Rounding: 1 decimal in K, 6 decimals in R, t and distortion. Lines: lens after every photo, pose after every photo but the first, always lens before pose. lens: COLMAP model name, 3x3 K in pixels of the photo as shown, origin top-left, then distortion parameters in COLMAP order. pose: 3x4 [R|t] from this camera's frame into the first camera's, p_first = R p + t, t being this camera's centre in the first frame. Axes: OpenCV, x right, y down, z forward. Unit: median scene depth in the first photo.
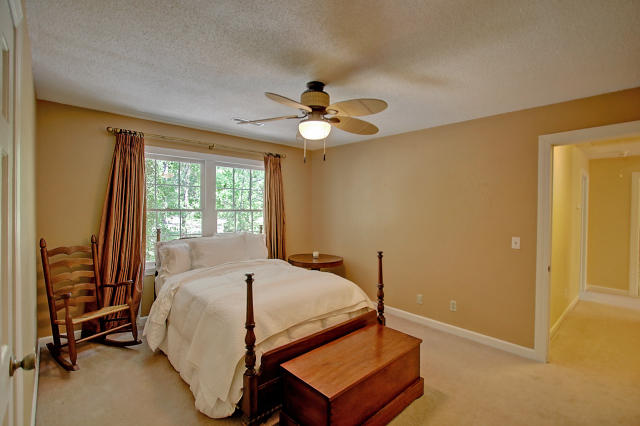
lens RADIAL K [[292.9, 0, 309.3], [0, 292.9, 214.4], [0, 0, 1]] dist [0.000671, 0.000343]
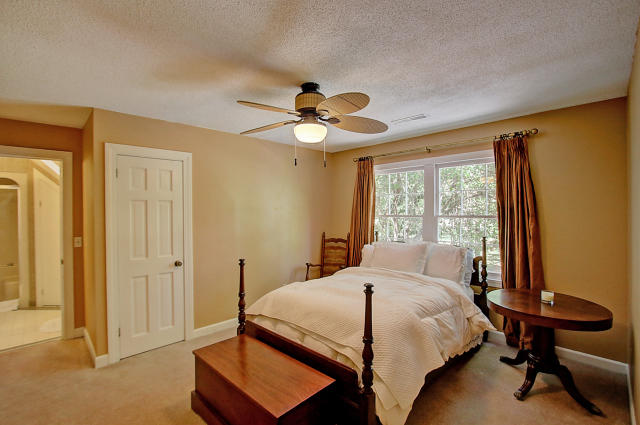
lens RADIAL K [[292.9, 0, 309.3], [0, 292.9, 213.9], [0, 0, 1]] dist [0.000671, 0.000343]
pose [[0.041844, -0.001397, -0.999123, 0.861800], [-0.025524, 0.999671, -0.002467, -0.018799], [0.998798, 0.025605, 0.041795, 0.850322]]
